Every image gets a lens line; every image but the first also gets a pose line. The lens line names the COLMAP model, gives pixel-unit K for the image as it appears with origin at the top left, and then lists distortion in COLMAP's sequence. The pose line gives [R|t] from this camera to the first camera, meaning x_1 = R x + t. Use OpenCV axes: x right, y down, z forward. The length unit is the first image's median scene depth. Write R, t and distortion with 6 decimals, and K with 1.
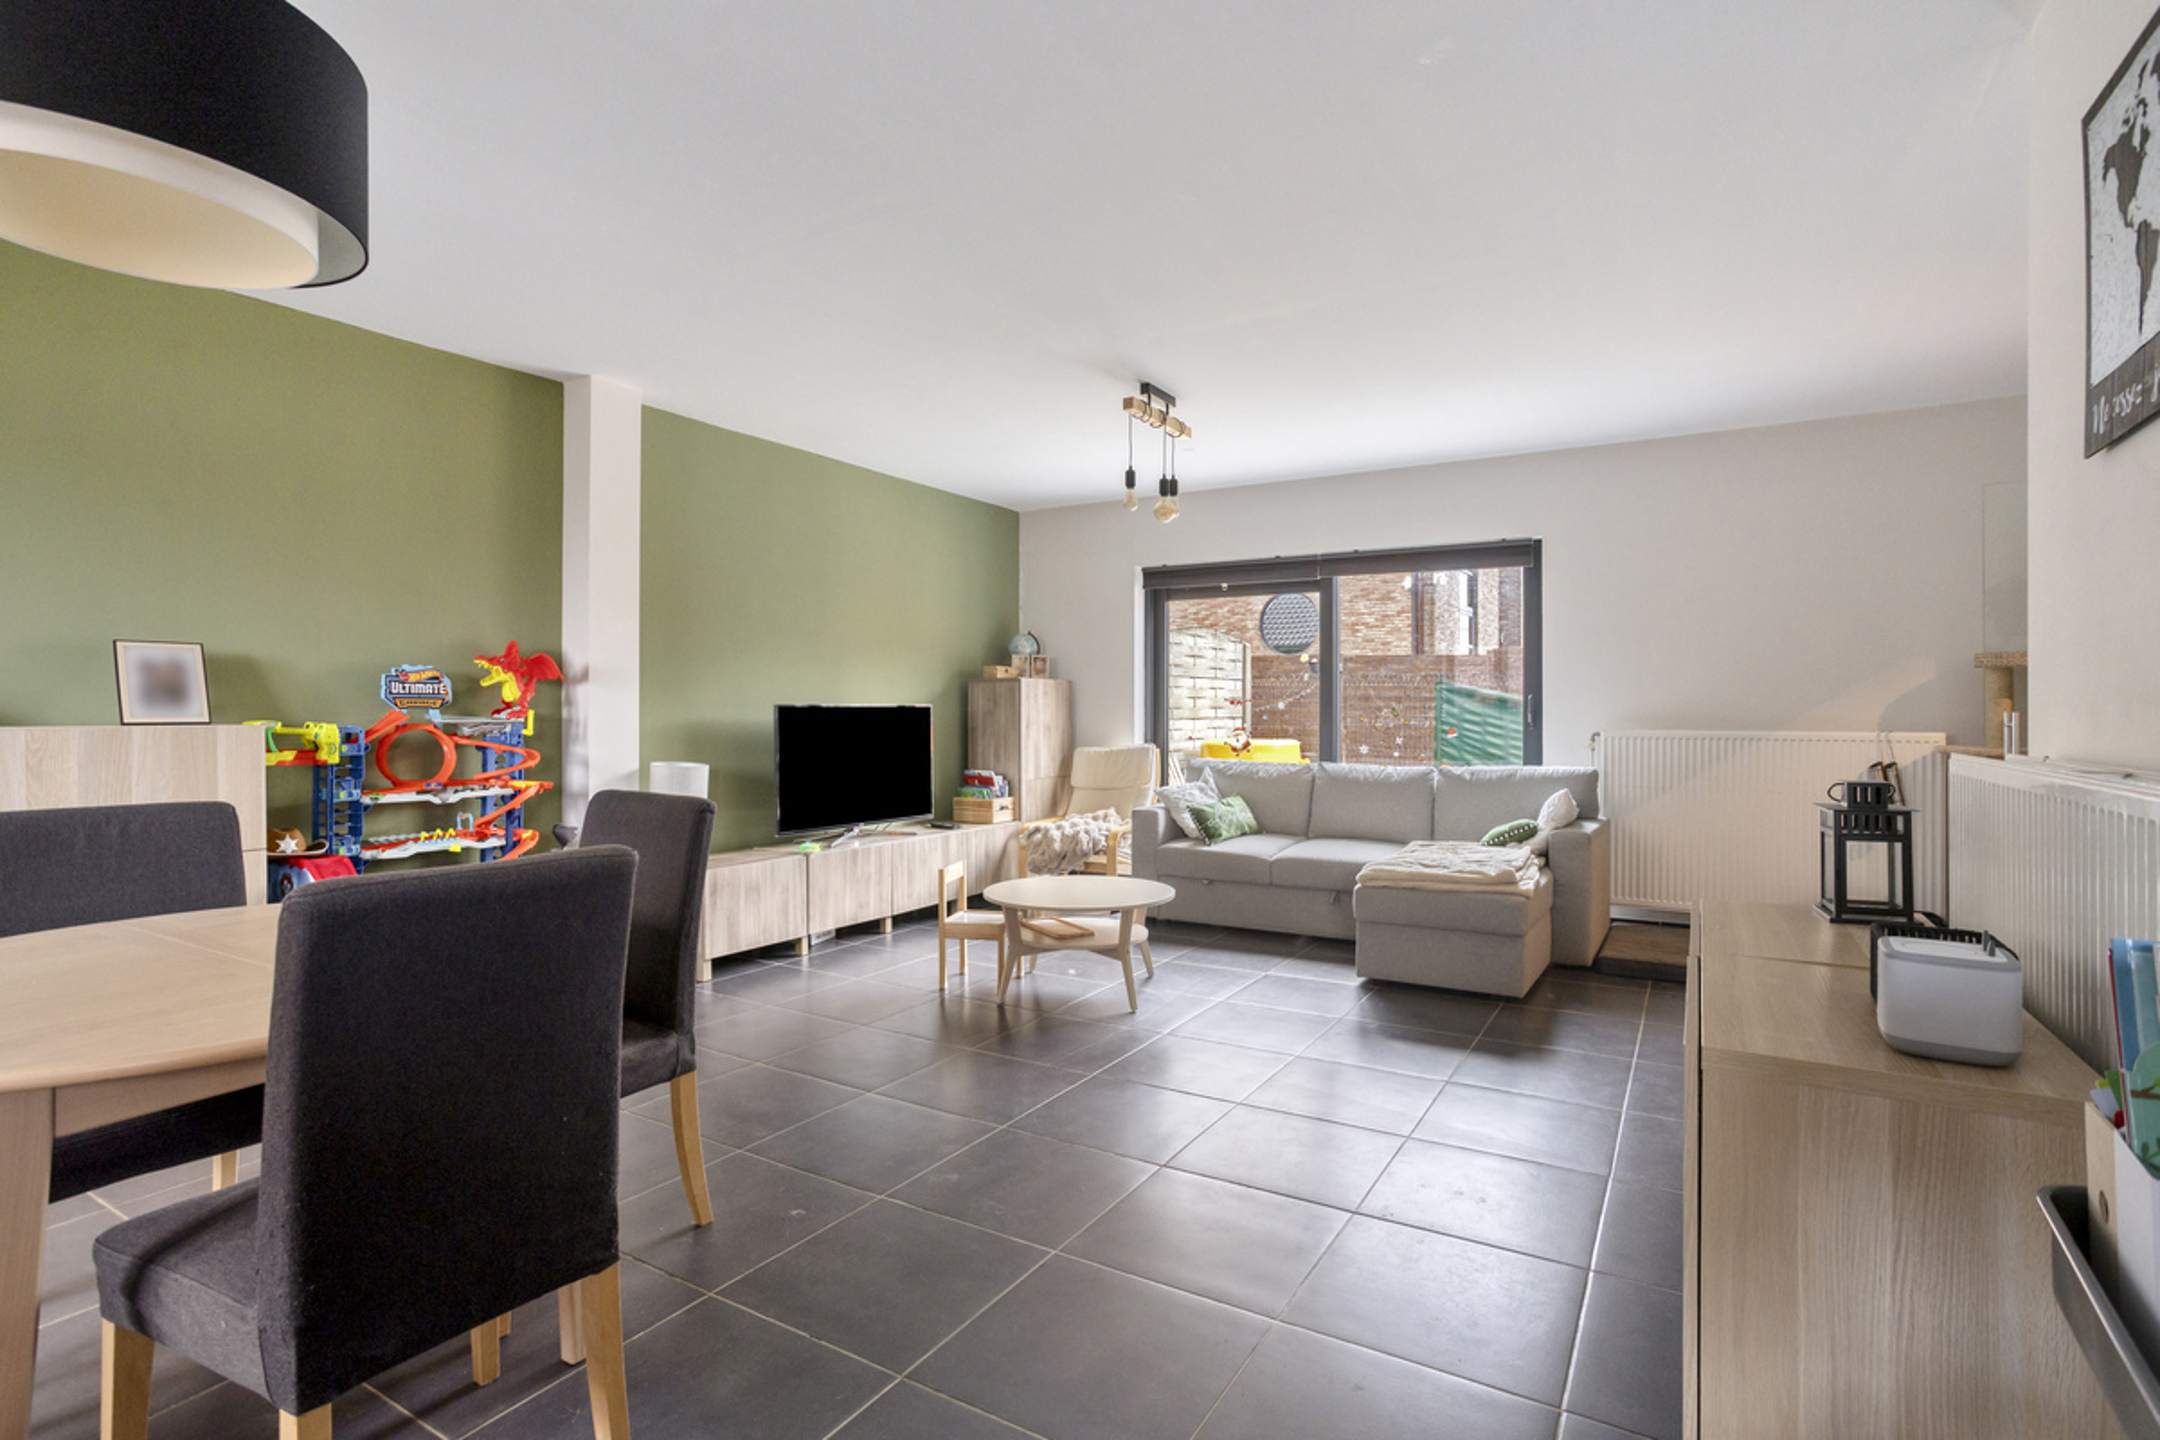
lens RADIAL K [[1054.1, 0, 1074.6], [0, 1054.1, 712.8], [0, 0, 1]] dist [-0.001032, -0.000168]
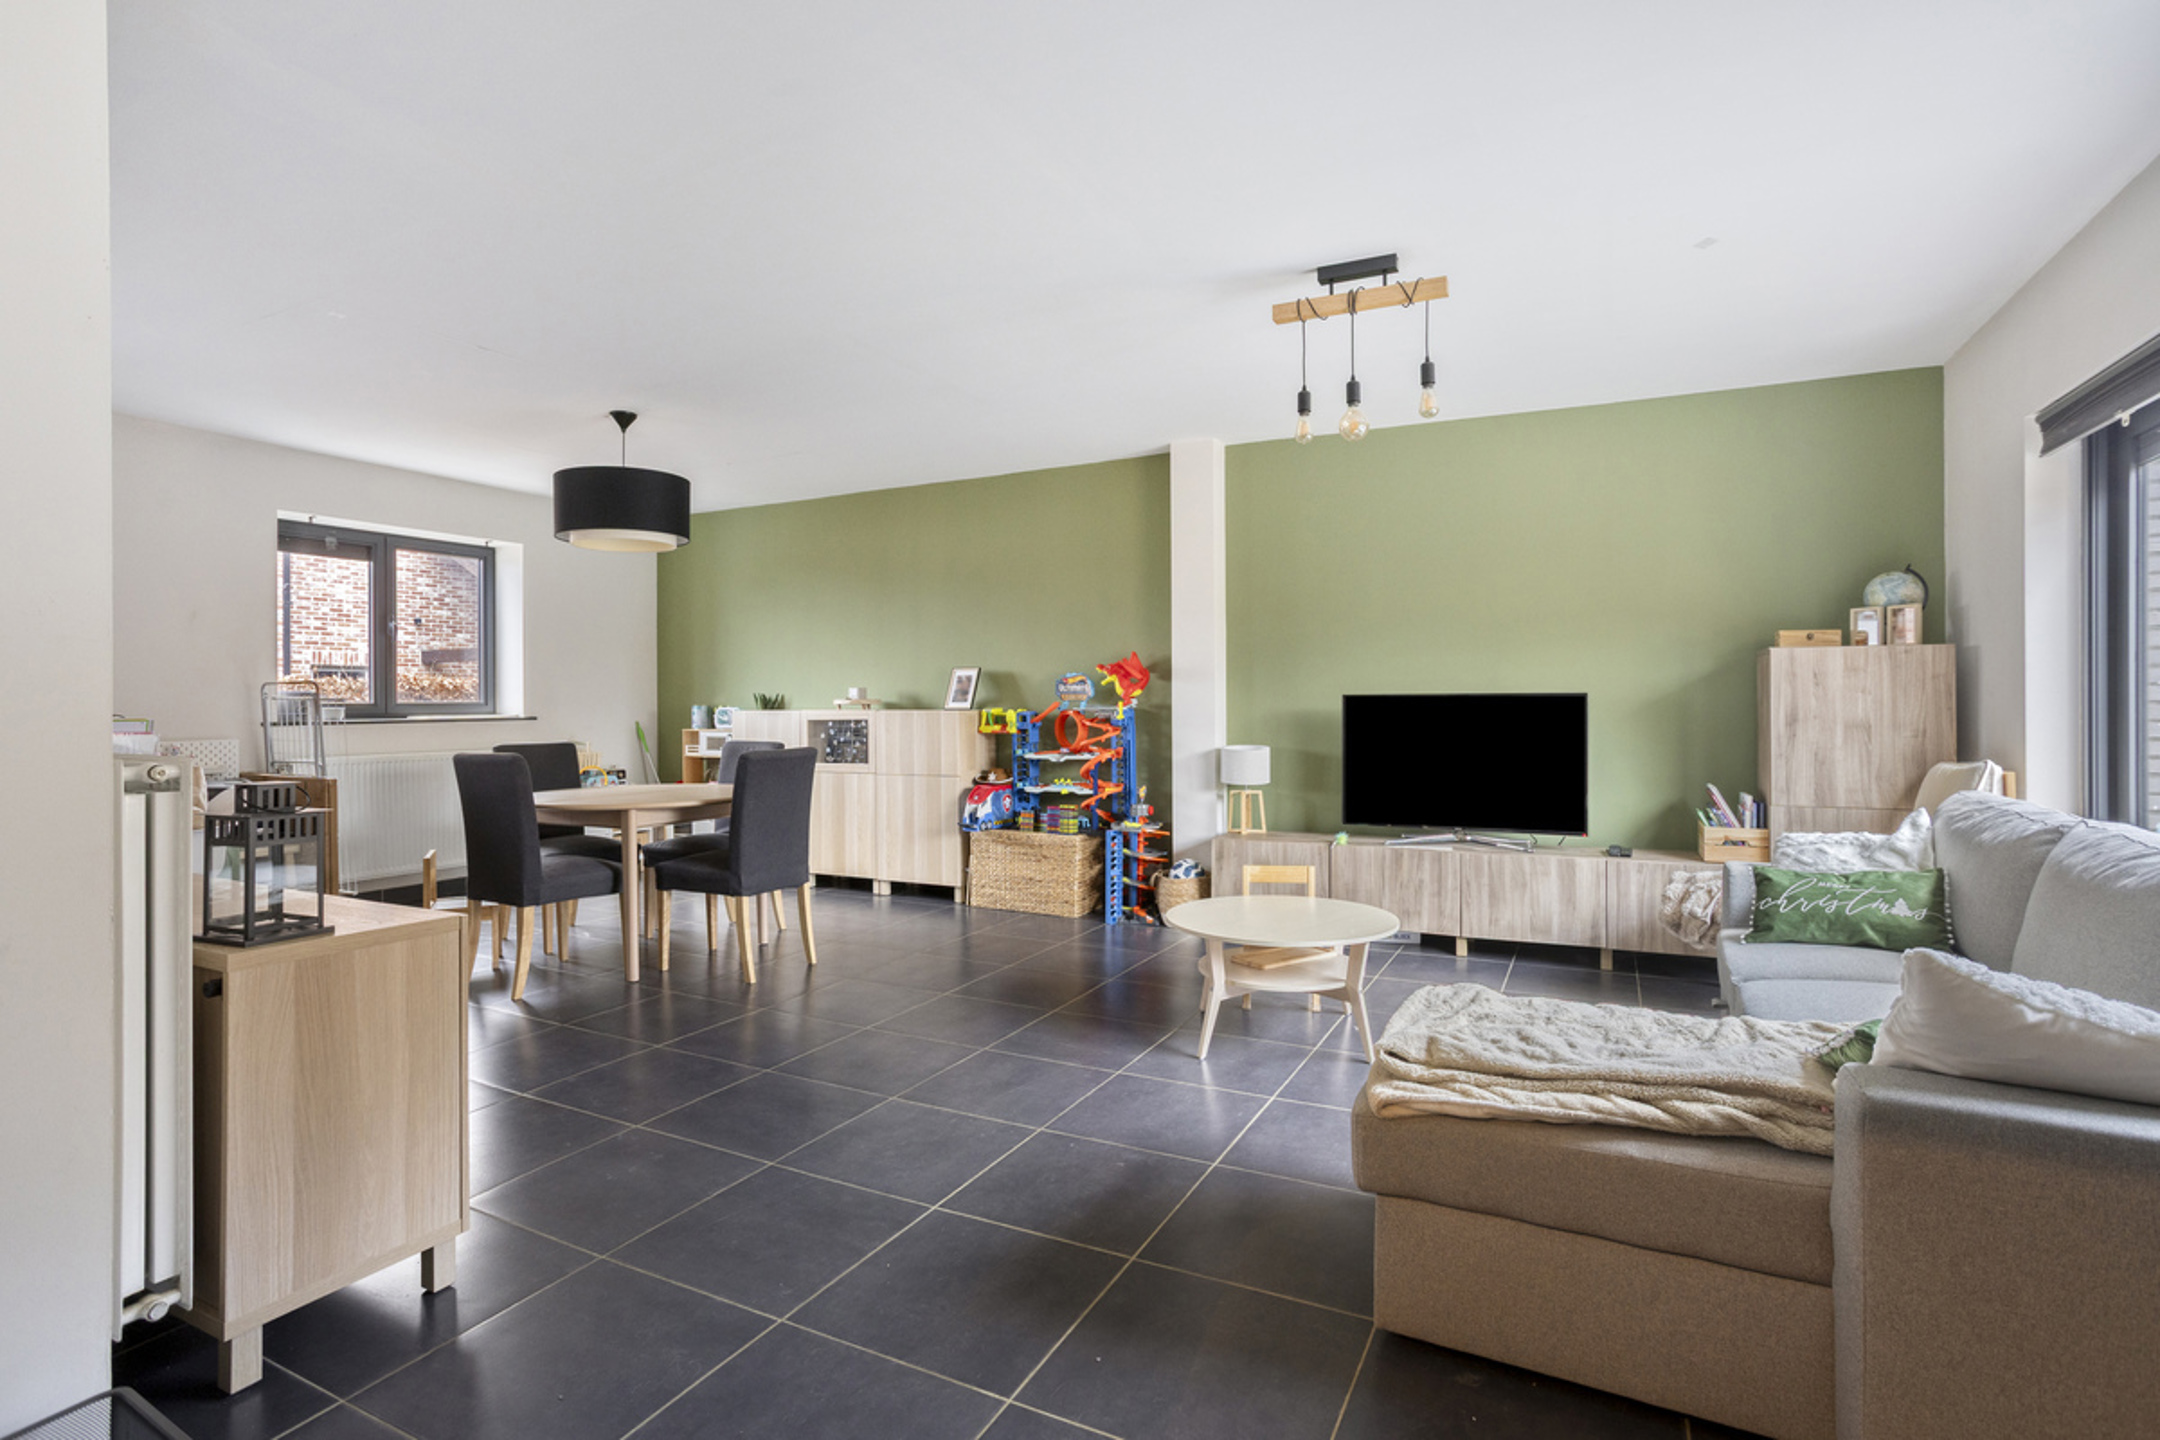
lens RADIAL K [[1054.1, 0, 1078.4], [0, 1054.1, 711.2], [0, 0, 1]] dist [-0.001032, -0.000168]
pose [[0.091478, 0.010120, -0.995756, 0.741445], [0.005475, 0.999928, 0.010665, -0.004052], [0.995792, -0.006428, 0.091416, 0.689806]]
